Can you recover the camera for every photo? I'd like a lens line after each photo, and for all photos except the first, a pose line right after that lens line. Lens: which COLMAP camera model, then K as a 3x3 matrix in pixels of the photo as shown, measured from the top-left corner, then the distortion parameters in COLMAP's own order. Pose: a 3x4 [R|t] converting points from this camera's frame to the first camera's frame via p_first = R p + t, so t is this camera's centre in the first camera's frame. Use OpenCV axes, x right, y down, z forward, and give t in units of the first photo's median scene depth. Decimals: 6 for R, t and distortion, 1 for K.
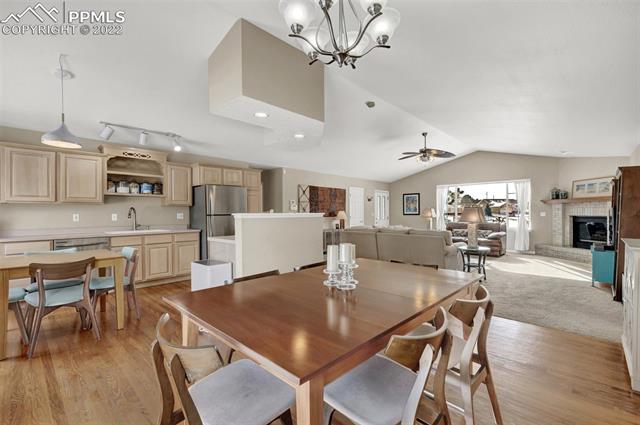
lens RADIAL K [[289.3, 0, 324.4], [0, 289.3, 214.9], [0, 0, 1]] dist [0.007904, -0.002278]
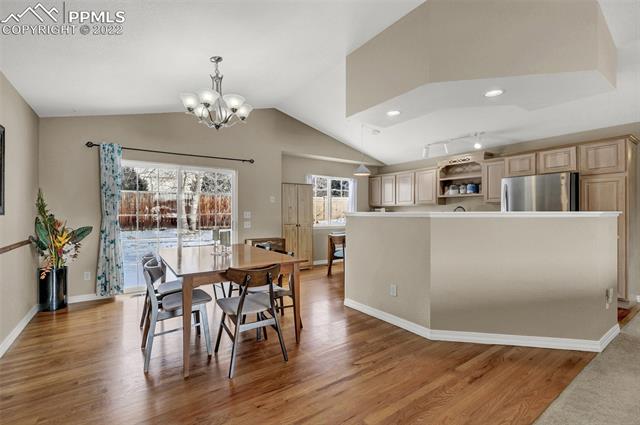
lens RADIAL K [[289.3, 0, 320.5], [0, 289.3, 213.9], [0, 0, 1]] dist [0.007904, -0.002278]
pose [[-0.215577, 0.009190, -0.976444, 0.566872], [-0.006509, 0.999920, 0.010848, -0.004217], [0.976465, 0.008694, -0.215499, 0.675707]]
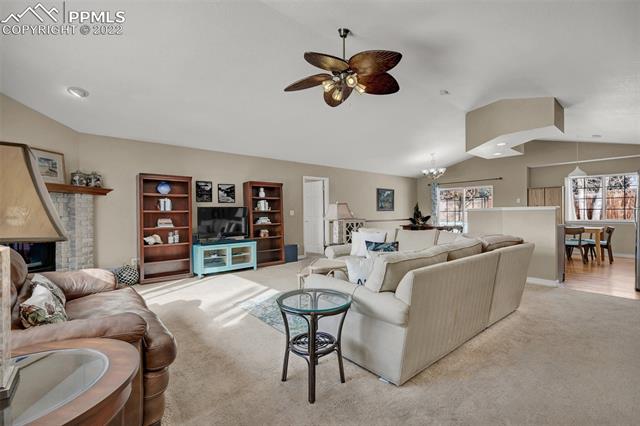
lens RADIAL K [[289.3, 0, 318.1], [0, 289.3, 211.1], [0, 0, 1]] dist [0.007904, -0.002278]
pose [[-0.993276, 0.012752, 0.115063, 0.489146], [0.012976, 0.999915, 0.001202, -0.002417], [-0.115038, 0.002687, -0.993357, 2.054765]]
